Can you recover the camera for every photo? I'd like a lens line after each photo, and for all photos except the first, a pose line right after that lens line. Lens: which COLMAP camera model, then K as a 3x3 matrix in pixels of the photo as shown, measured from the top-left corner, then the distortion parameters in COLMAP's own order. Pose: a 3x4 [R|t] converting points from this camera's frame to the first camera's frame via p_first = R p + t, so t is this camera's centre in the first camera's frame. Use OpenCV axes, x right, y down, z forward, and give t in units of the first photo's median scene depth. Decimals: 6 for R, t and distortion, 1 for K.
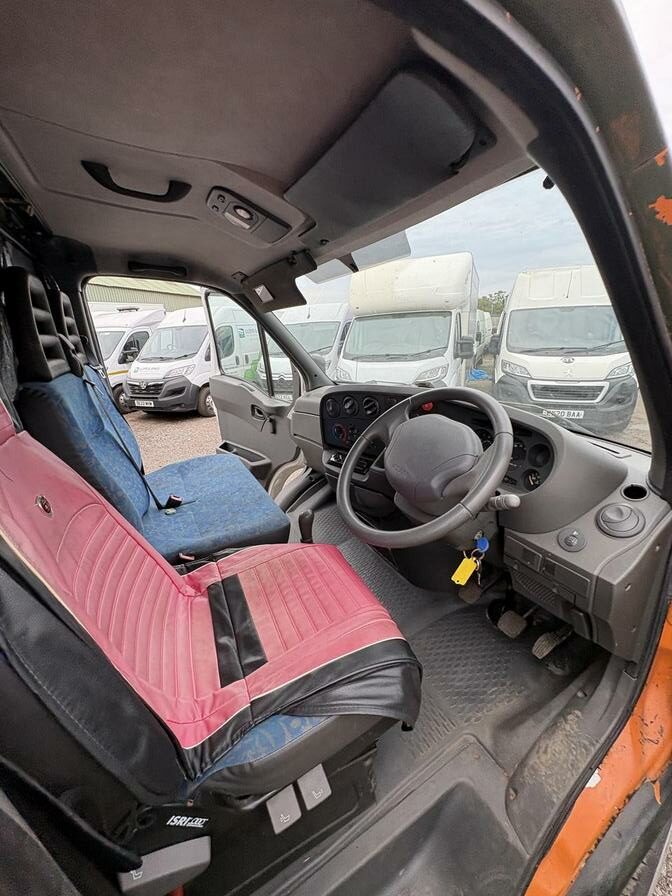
lens RADIAL K [[357.8, 0, 335.0], [0, 357.8, 447.3], [0, 0, 1]] dist [0.001439, -0.000007]
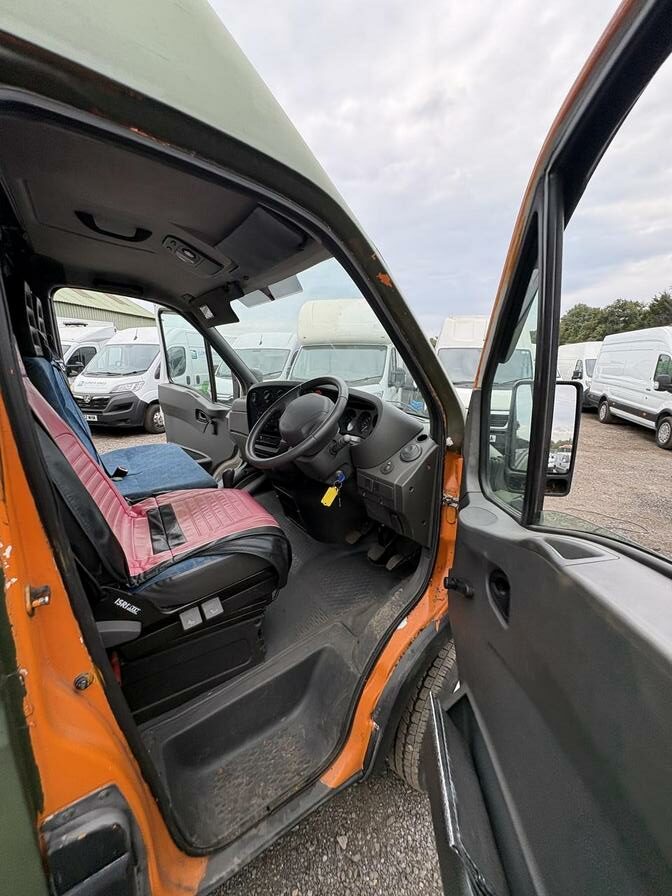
lens RADIAL K [[357.8, 0, 335.0], [0, 357.8, 447.3], [0, 0, 1]] dist [0.001439, -0.000007]
pose [[0.991472, 0.028495, 0.127170, 0.125688], [-0.017907, 0.996335, -0.083637, 0.178240], [-0.129087, 0.080646, 0.988348, -0.334476]]
